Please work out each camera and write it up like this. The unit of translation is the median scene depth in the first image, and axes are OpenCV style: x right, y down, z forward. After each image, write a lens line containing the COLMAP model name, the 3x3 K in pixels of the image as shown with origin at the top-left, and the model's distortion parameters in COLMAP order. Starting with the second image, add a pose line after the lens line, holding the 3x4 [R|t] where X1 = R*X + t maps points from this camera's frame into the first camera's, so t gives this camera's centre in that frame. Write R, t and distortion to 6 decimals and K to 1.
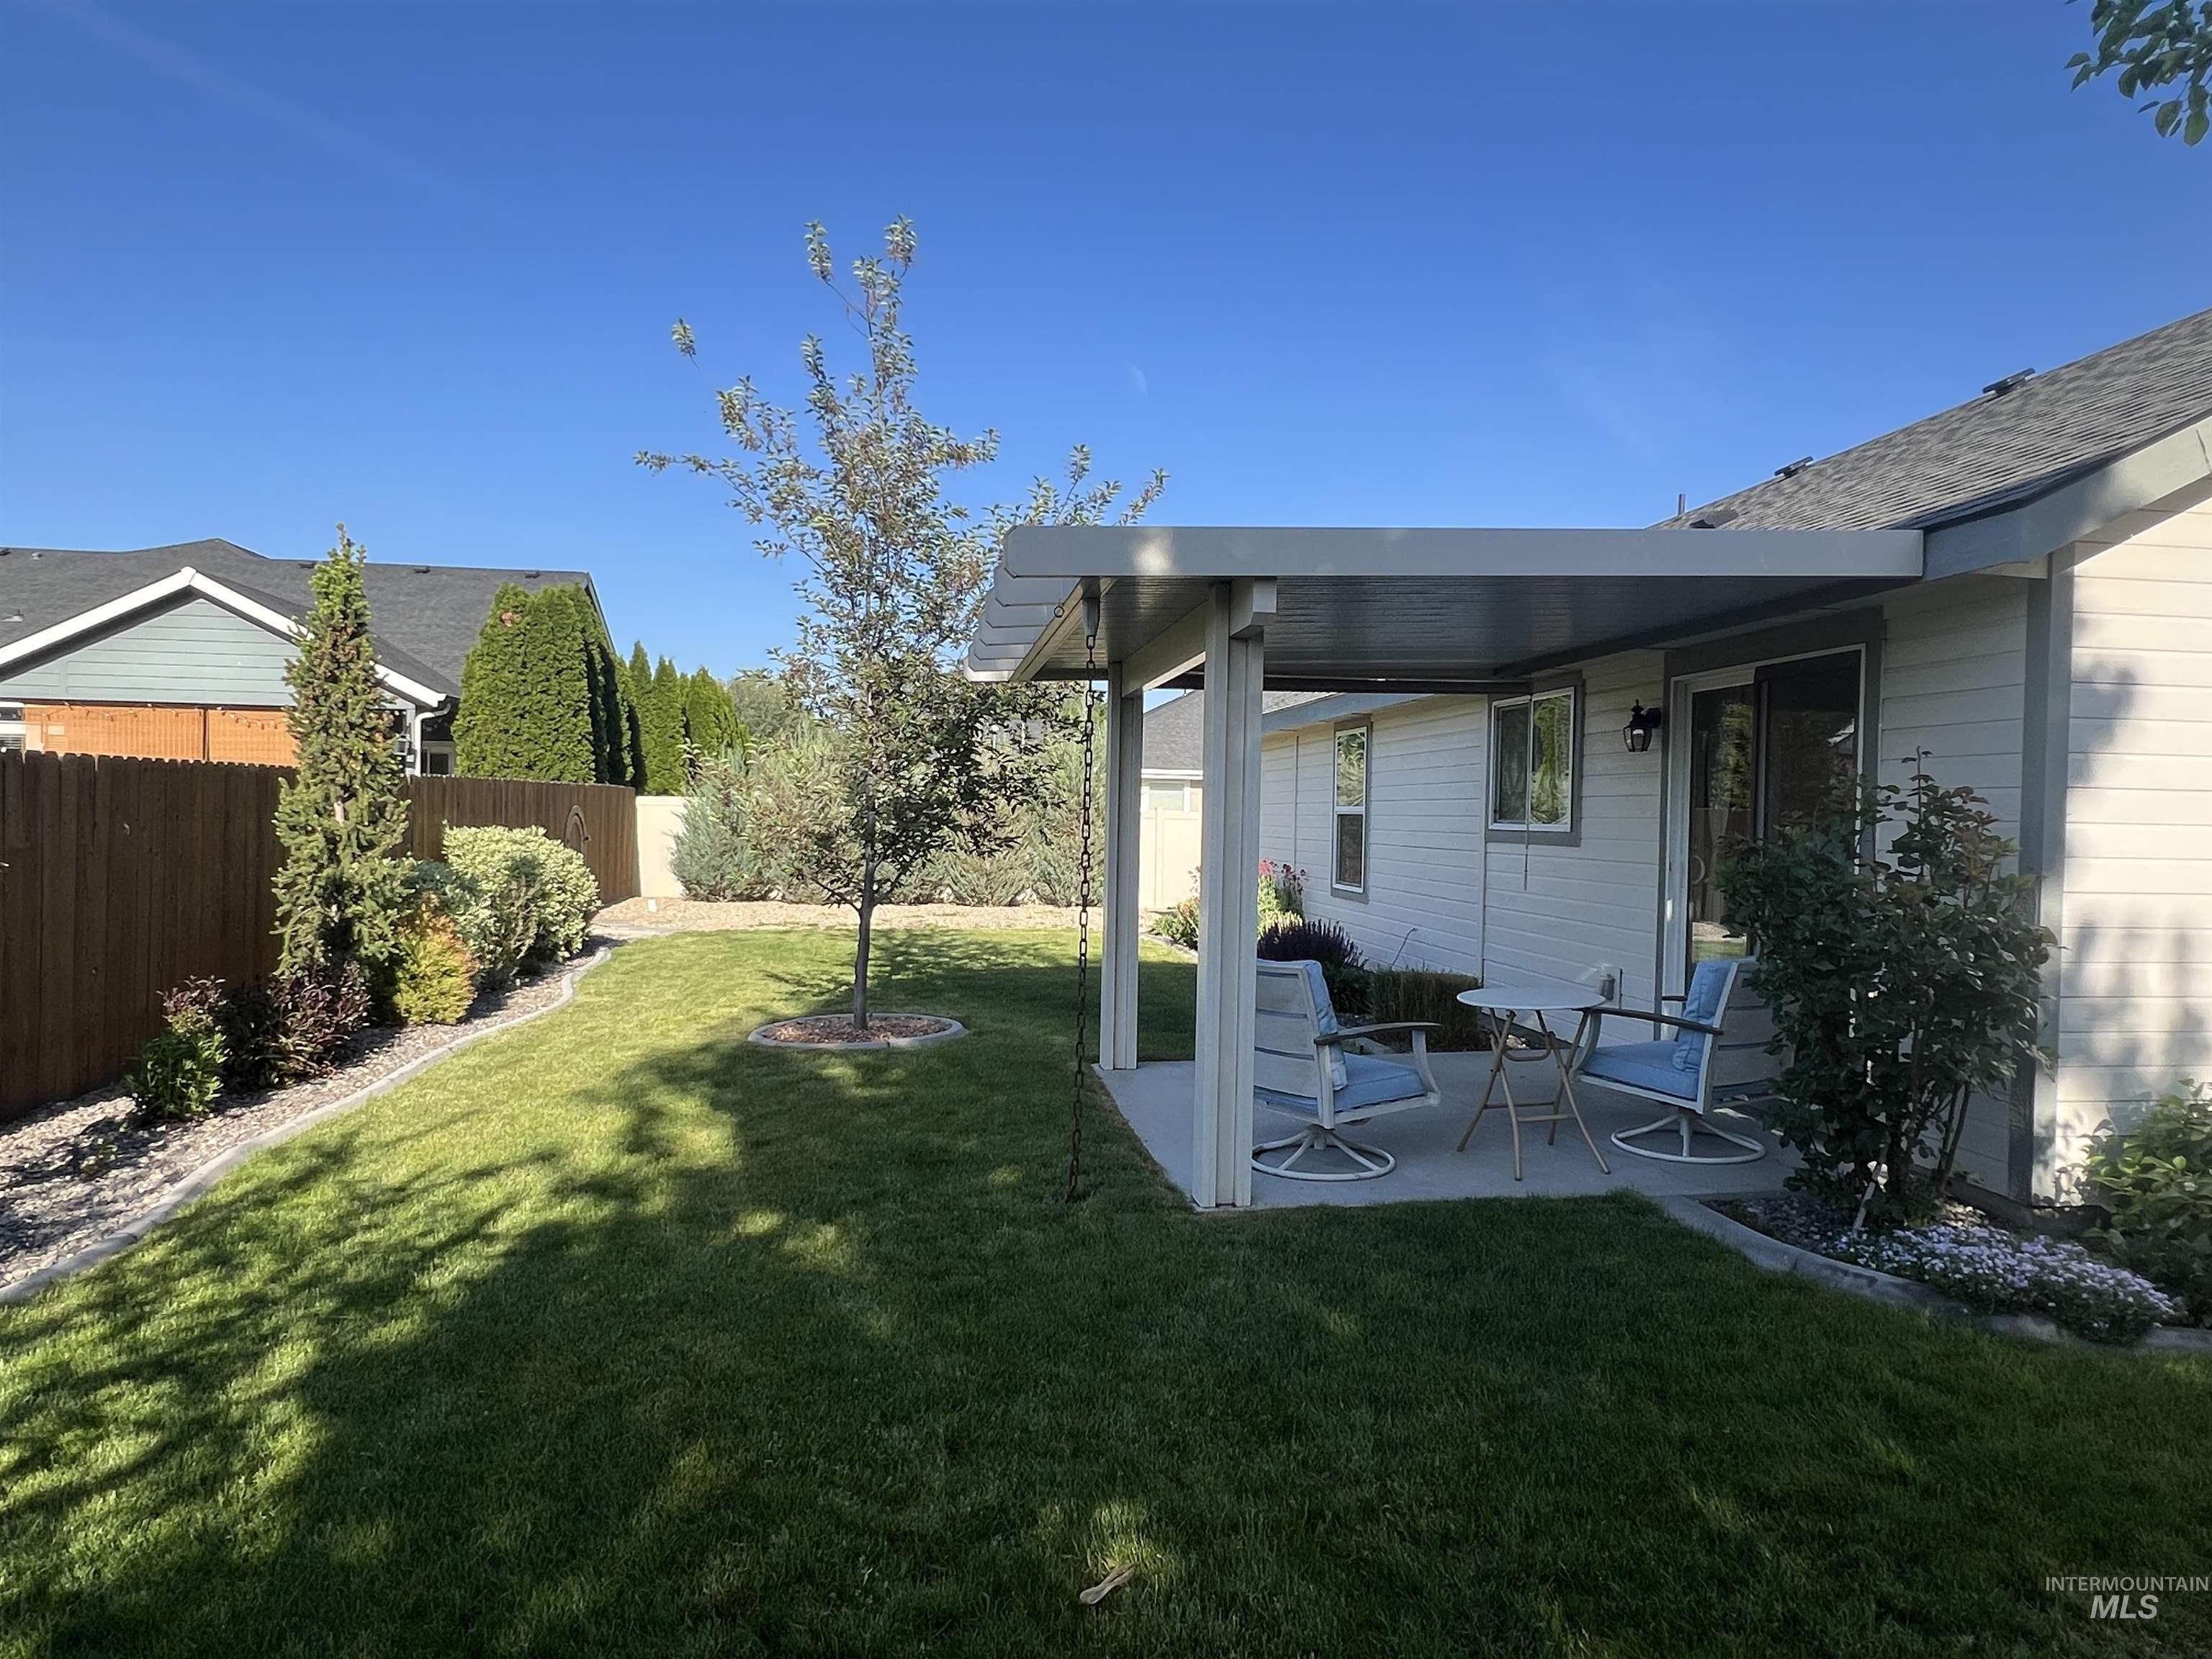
lens RADIAL K [[1350.3, 0, 1106.0], [0, 1350.3, 829.5], [0, 0, 1]] dist [-0.004603, 0.000450]
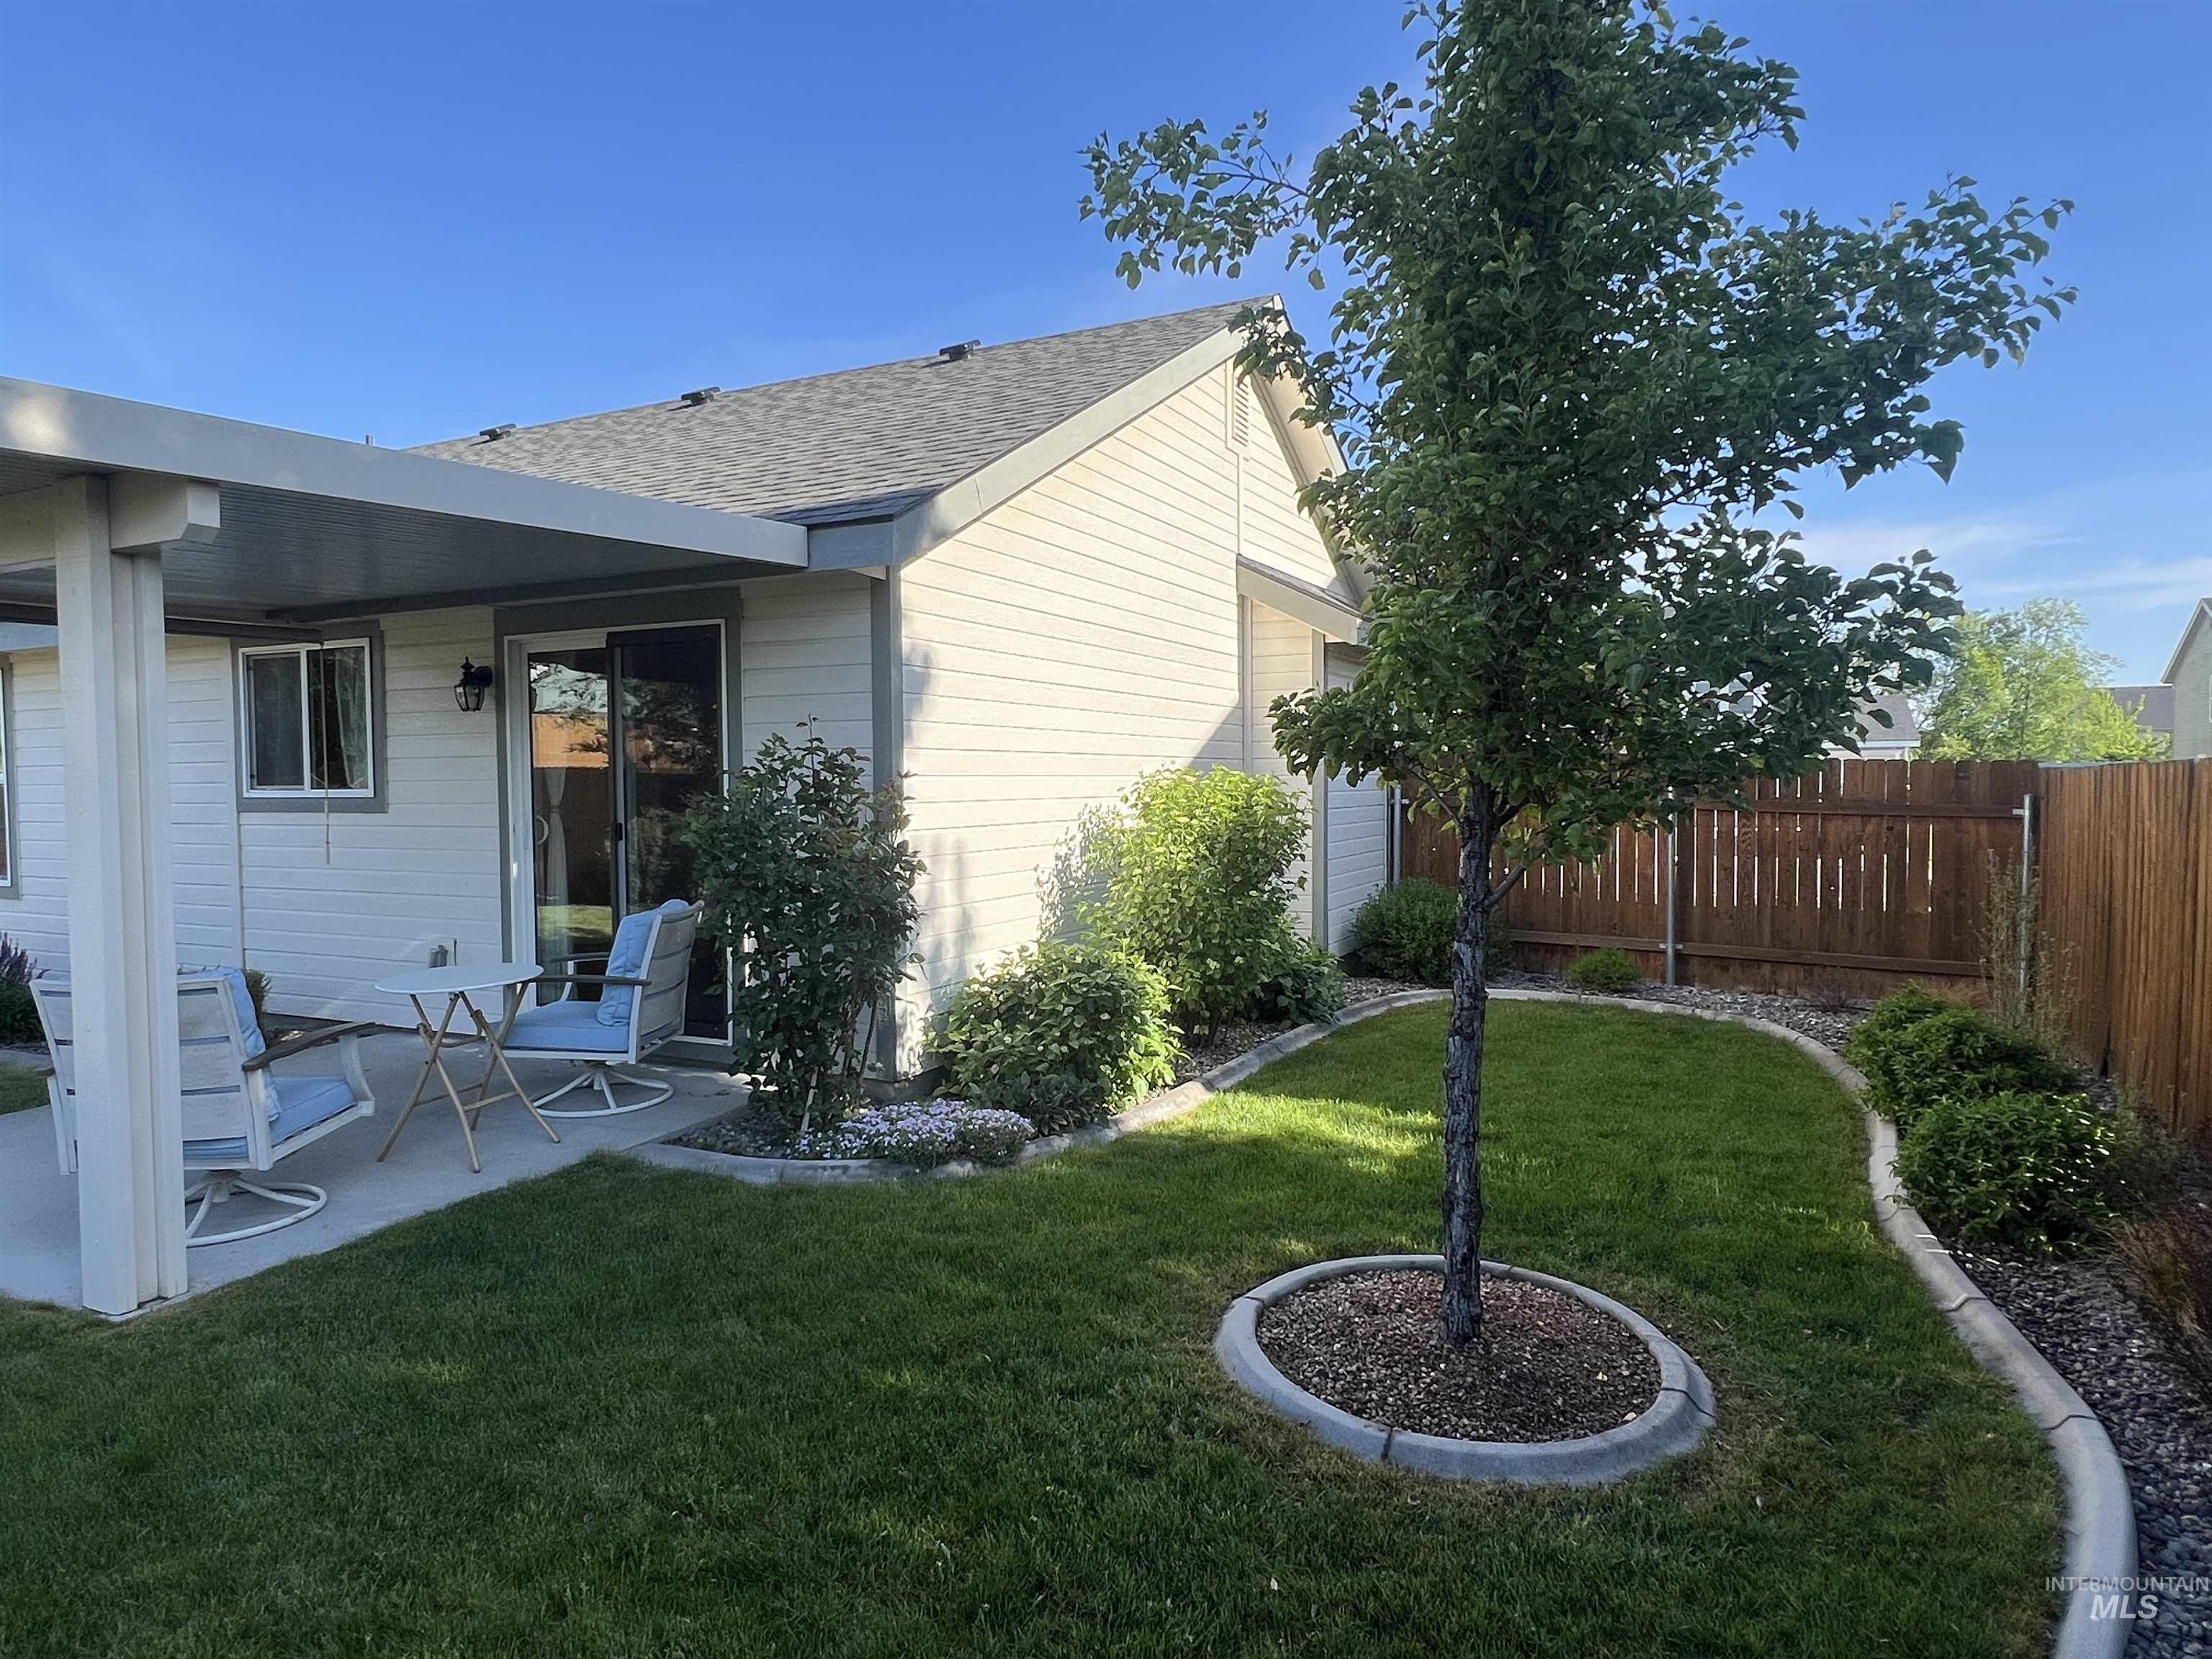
lens RADIAL K [[1350.3, 0, 1106.0], [0, 1350.3, 829.5], [0, 0, 1]] dist [-0.004603, 0.000450]
pose [[0.563821, -0.055729, 0.824015, -0.222845], [0.029262, 0.998442, 0.047504, -0.008847], [-0.825378, -0.002671, 0.564573, 0.126733]]
